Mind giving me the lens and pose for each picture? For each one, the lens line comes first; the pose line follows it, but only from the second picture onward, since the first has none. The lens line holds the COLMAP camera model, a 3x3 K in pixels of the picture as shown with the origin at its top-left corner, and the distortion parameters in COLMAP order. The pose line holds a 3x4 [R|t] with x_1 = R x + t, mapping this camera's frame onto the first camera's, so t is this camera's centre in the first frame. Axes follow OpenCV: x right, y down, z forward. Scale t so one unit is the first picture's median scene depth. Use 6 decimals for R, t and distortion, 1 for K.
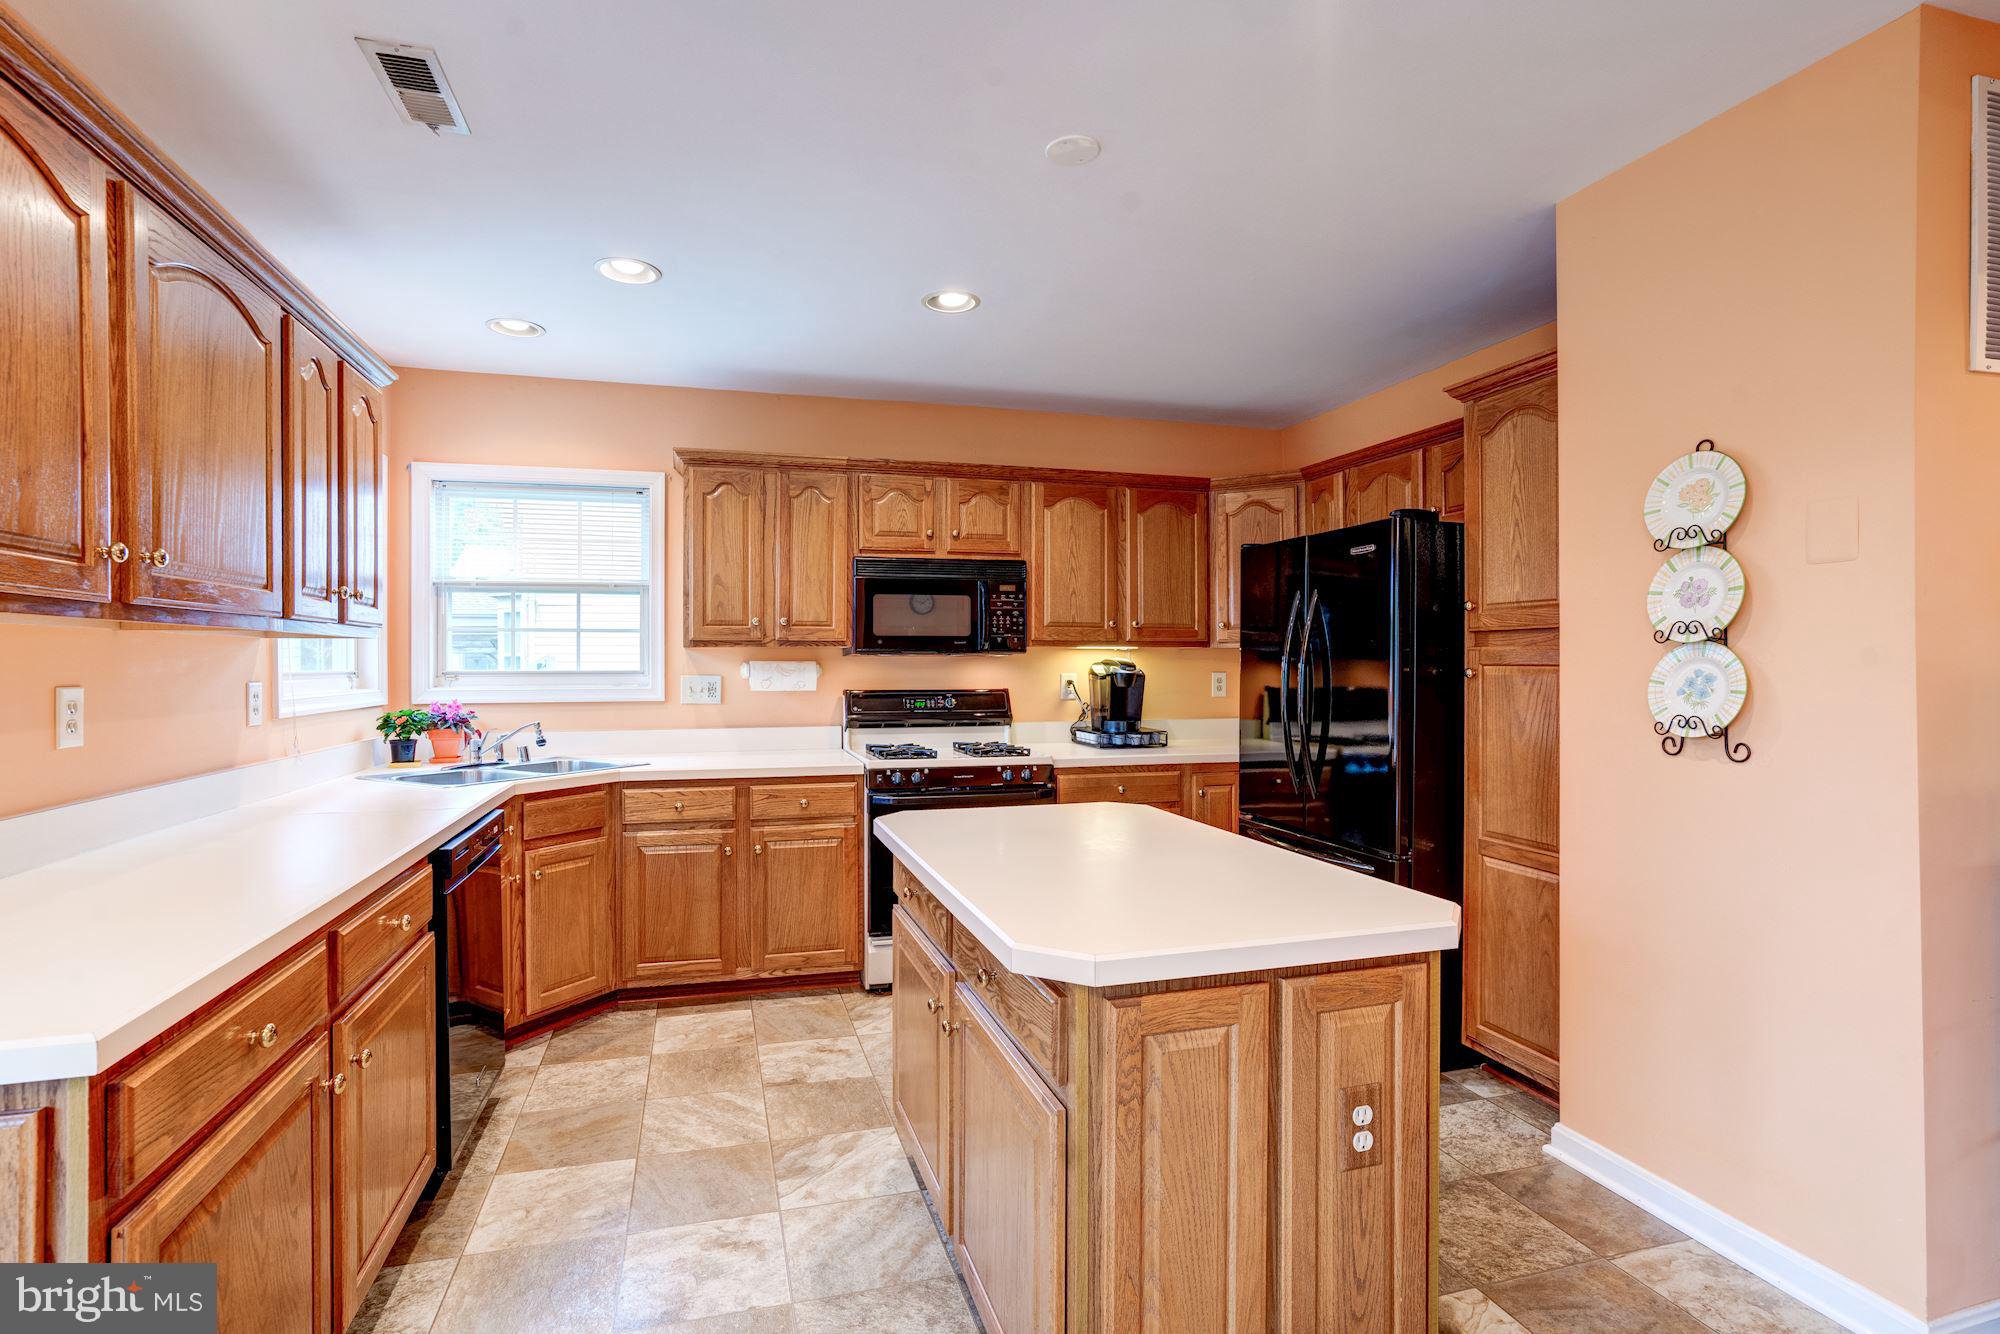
lens RADIAL K [[931.8, 0, 973.9], [0, 931.8, 669.1], [0, 0, 1]] dist [-0.040417, 0.018572]
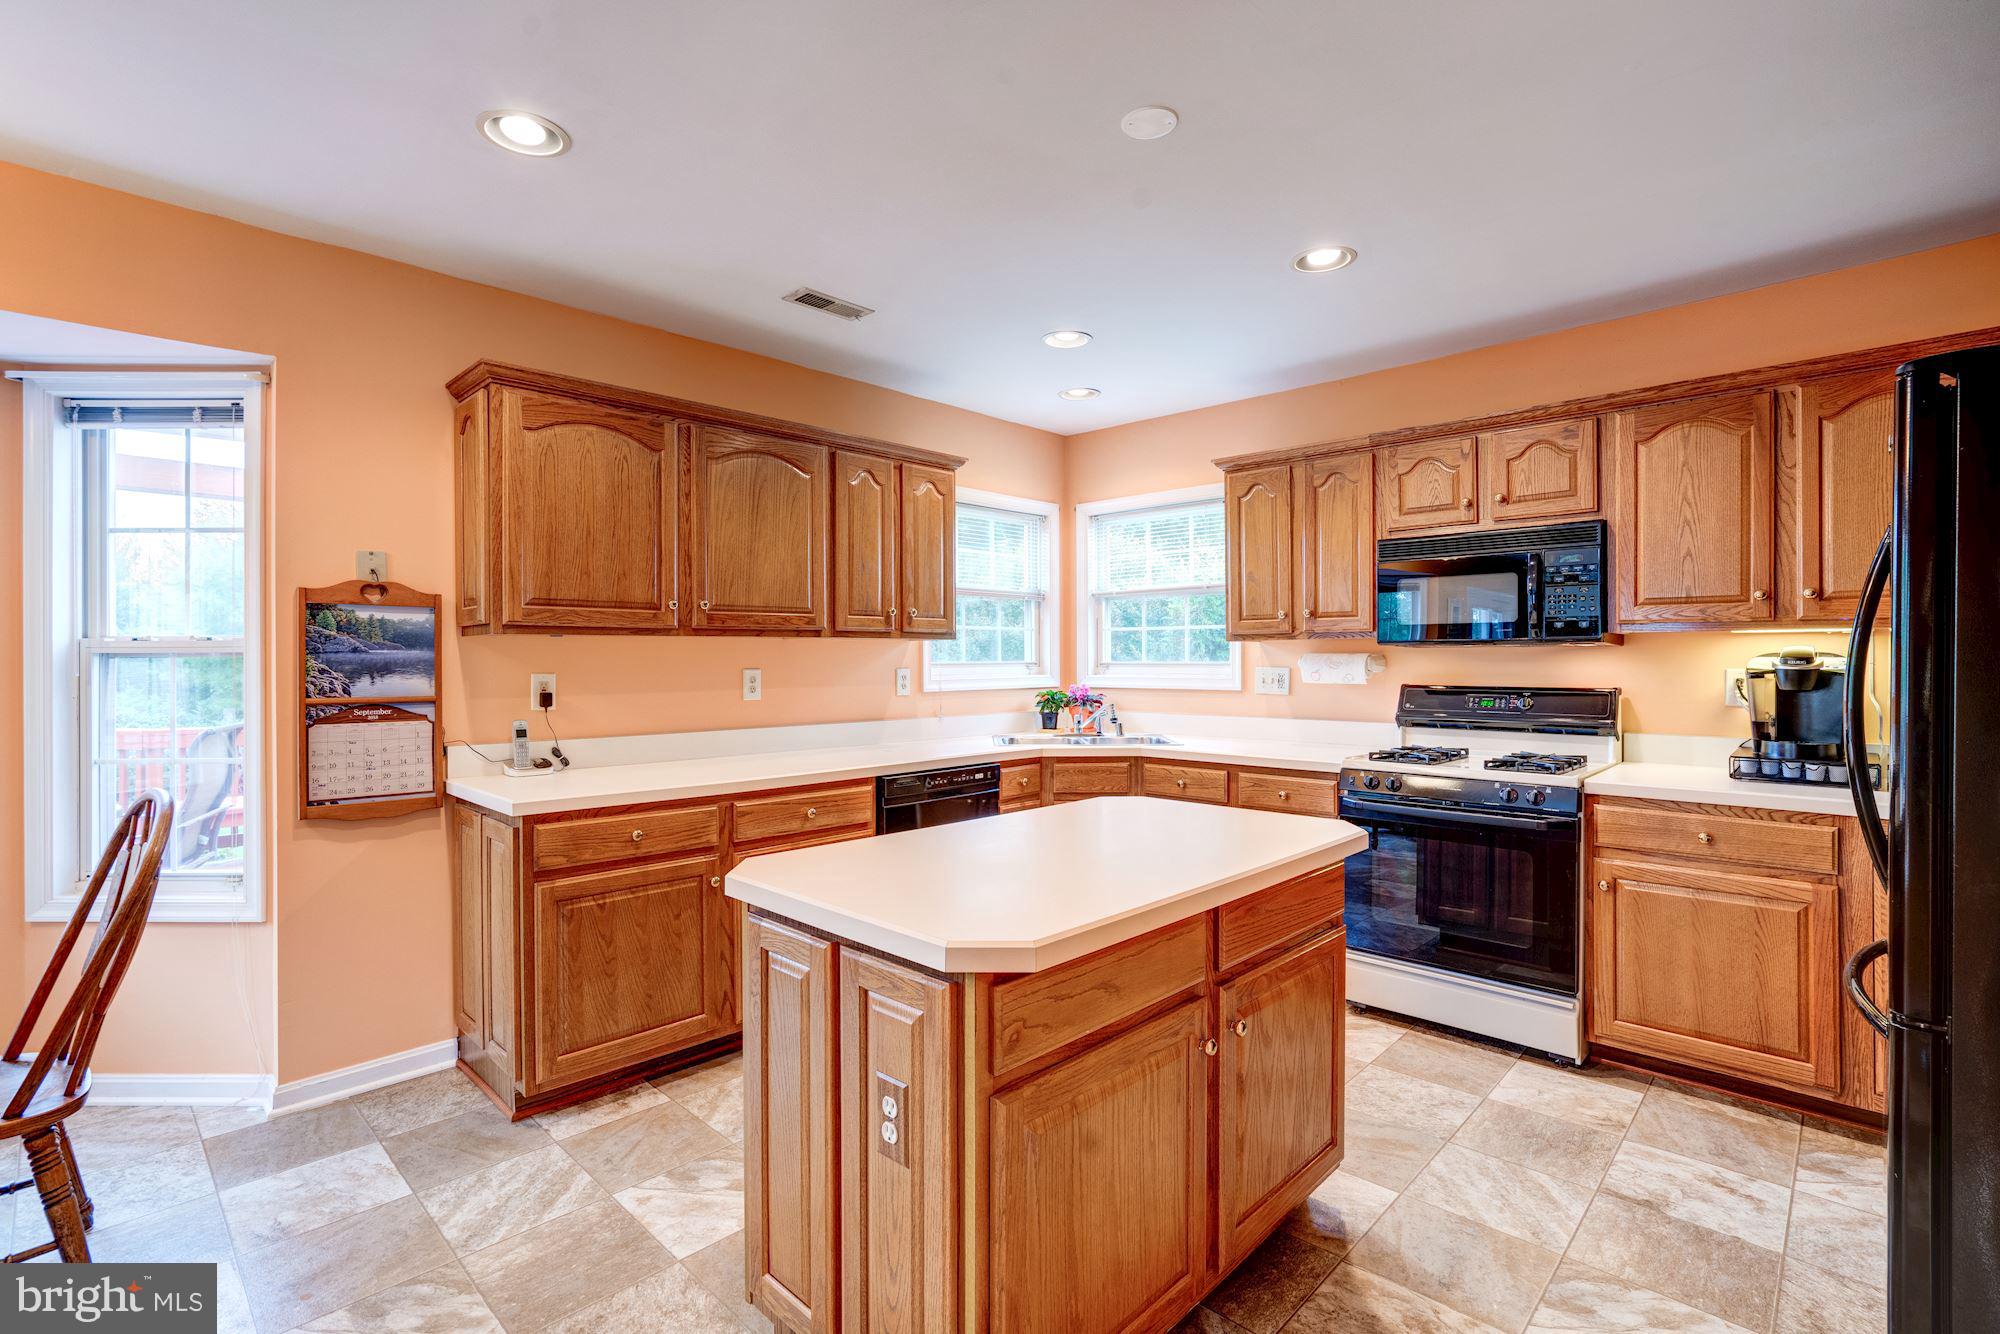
lens RADIAL K [[932.5, 0, 991.5], [0, 932.5, 657.1], [0, 0, 1]] dist [-0.050437, 0.035919]
pose [[0.504067, -0.000232, -0.863664, 0.486133], [-0.003015, 0.999993, -0.002029, -0.001631], [0.863659, 0.003627, 0.504063, 0.210978]]
